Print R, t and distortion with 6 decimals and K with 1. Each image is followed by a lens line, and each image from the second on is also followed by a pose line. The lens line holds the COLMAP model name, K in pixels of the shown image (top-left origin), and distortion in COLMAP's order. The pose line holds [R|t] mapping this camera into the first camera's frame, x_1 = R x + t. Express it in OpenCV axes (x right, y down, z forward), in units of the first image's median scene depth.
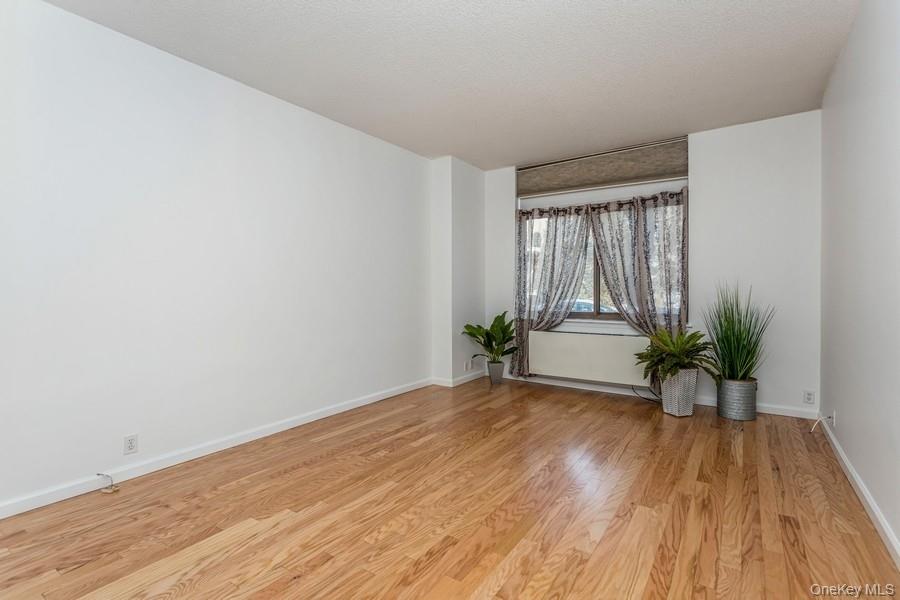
lens RADIAL K [[425.9, 0, 446.6], [0, 425.9, 298.1], [0, 0, 1]] dist [0.002791, 0.001426]
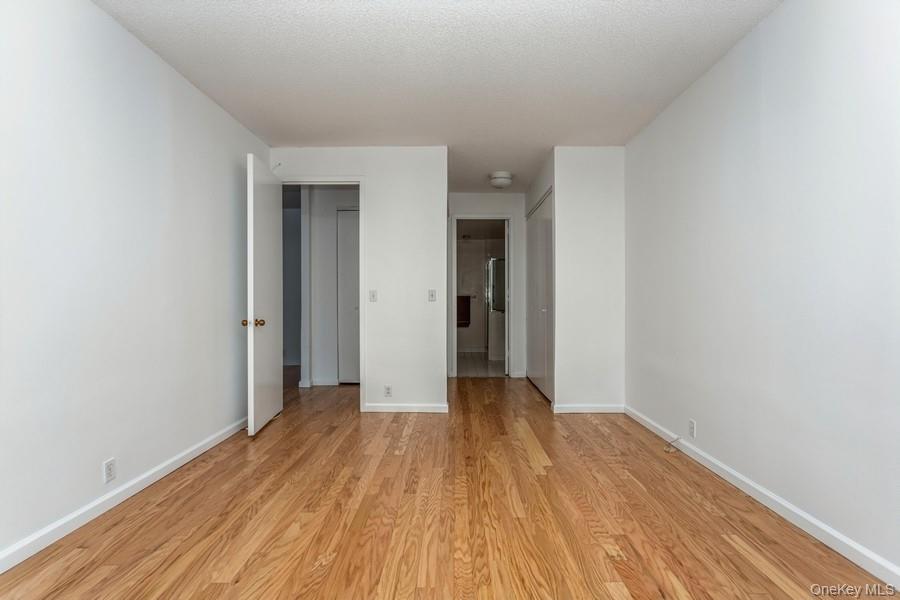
lens RADIAL K [[425.9, 0, 453.3], [0, 425.9, 299.8], [0, 0, 1]] dist [0.002791, 0.001426]
pose [[-0.822948, 0.004834, -0.568096, 0.392385], [-0.003590, 0.999900, 0.013709, -0.022497], [0.568105, 0.013321, -0.822848, 1.315488]]
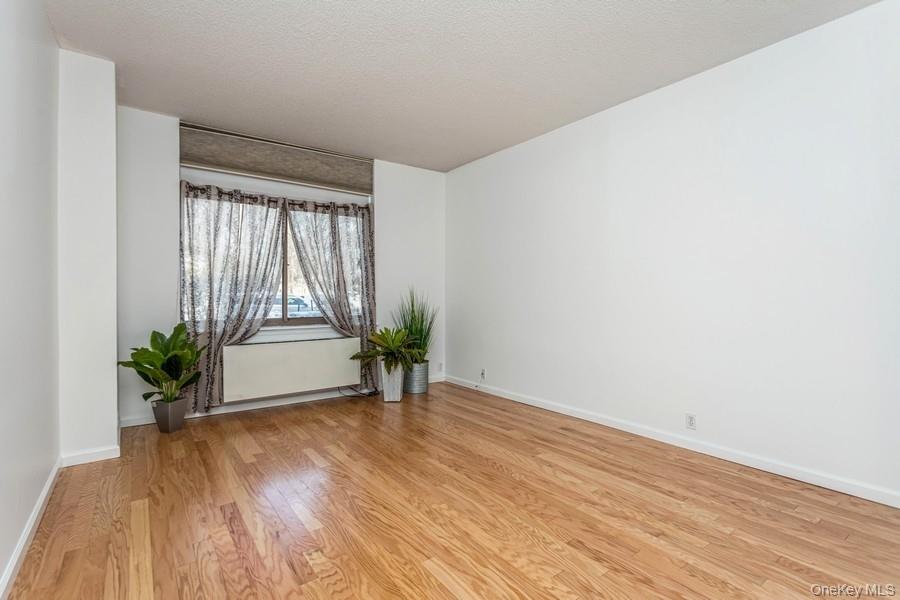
lens RADIAL K [[425.9, 0, 451.8], [0, 425.9, 303.9], [0, 0, 1]] dist [0.002791, 0.001426]
pose [[0.316570, -0.018888, 0.948381, -0.625502], [0.015821, 0.999768, 0.014630, -0.006497], [-0.948437, 0.010373, 0.316796, 0.585552]]
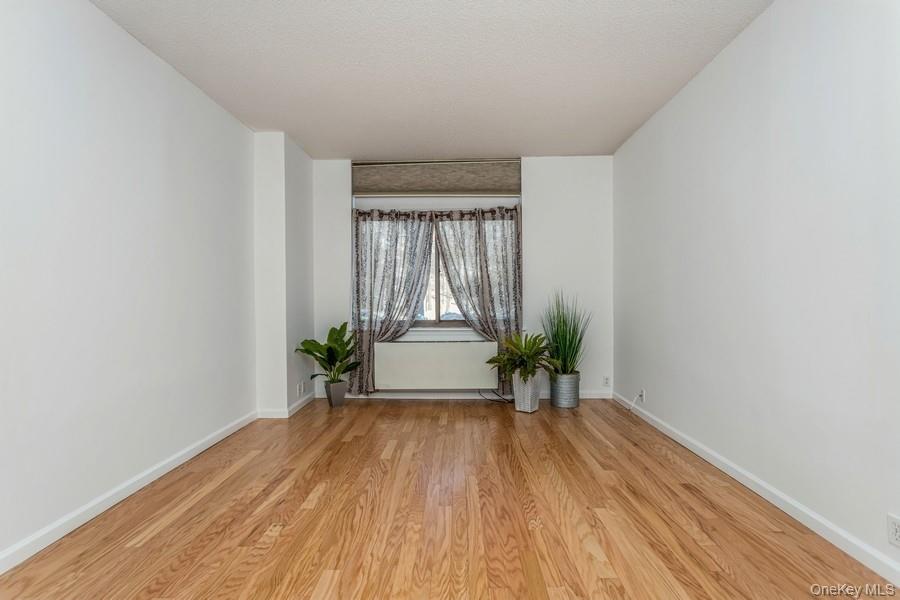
lens RADIAL K [[425.9, 0, 449.1], [0, 425.9, 303.0], [0, 0, 1]] dist [0.002791, 0.001426]
pose [[0.833250, -0.009749, 0.552810, -0.276907], [0.015309, 0.999868, -0.005442, -0.000684], [-0.552684, 0.012998, 0.833290, 0.242718]]
